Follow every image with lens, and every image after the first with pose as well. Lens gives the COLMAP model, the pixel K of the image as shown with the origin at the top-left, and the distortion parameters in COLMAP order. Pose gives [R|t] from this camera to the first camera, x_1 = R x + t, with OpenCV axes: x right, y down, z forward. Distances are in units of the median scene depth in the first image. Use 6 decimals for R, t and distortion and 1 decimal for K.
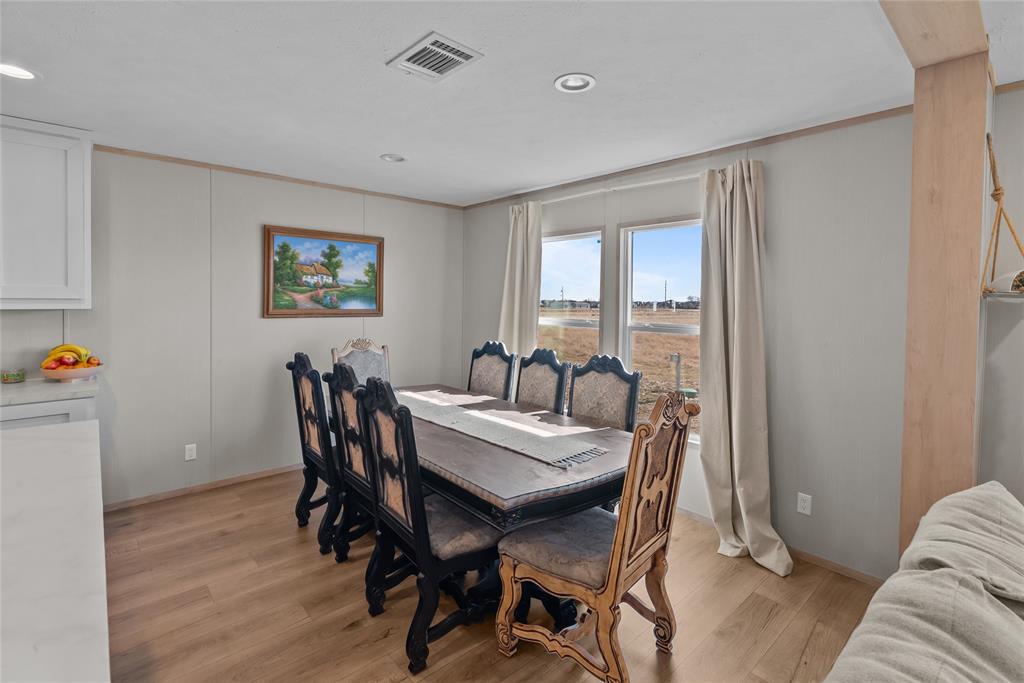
lens RADIAL K [[487.0, 0, 521.2], [0, 487.0, 308.3], [0, 0, 1]] dist [-0.000873, 0.003837]
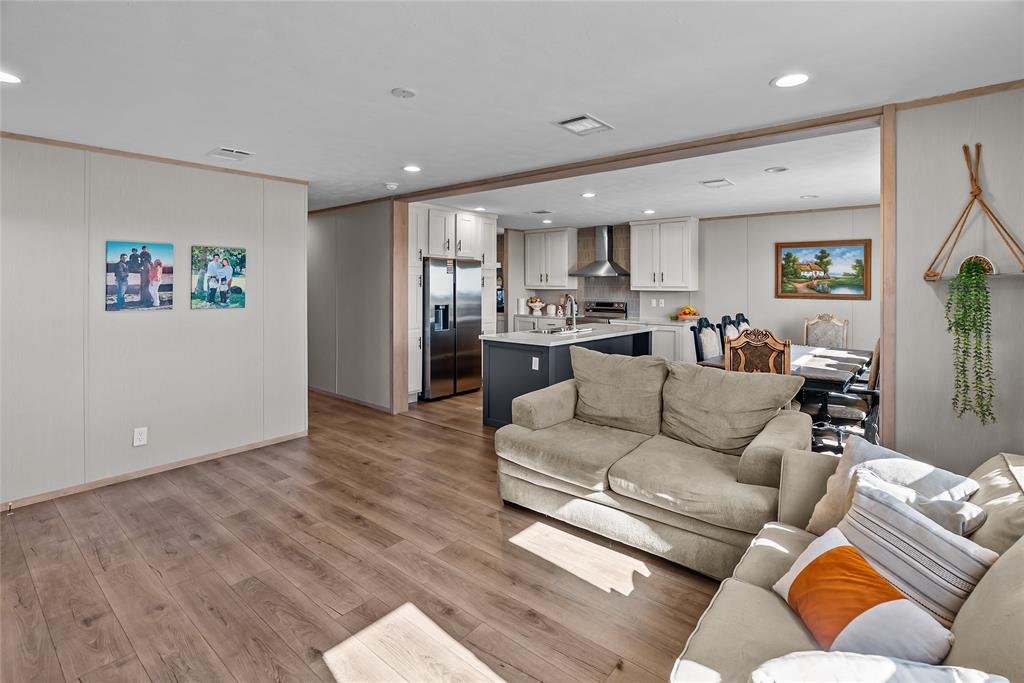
lens RADIAL K [[487.0, 0, 520.0], [0, 487.0, 338.6], [0, 0, 1]] dist [-0.000873, 0.003837]
pose [[0.164162, 0.099637, -0.981389, 1.071317], [-0.022446, 0.995005, 0.097265, 0.016273], [0.986178, 0.006061, 0.165578, -0.168526]]
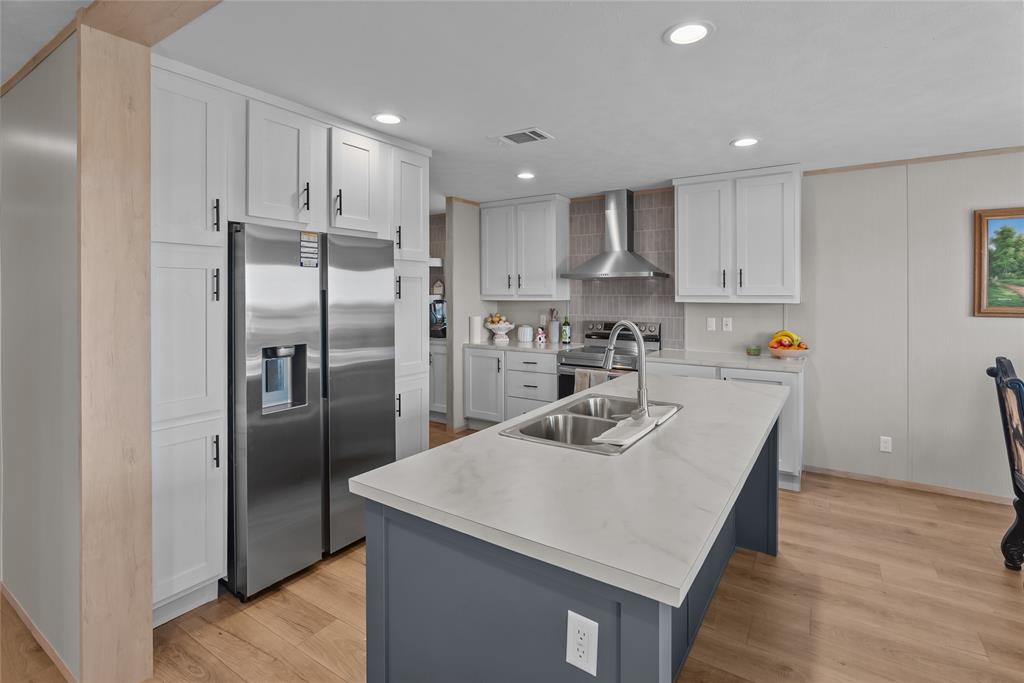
lens RADIAL K [[487.0, 0, 508.6], [0, 487.0, 296.2], [0, 0, 1]] dist [-0.000873, 0.003837]
pose [[0.254889, -0.004934, -0.966958, 0.114989], [-0.016142, 0.999826, -0.009357, 0.005331], [0.966836, 0.017994, 0.254765, -0.037406]]
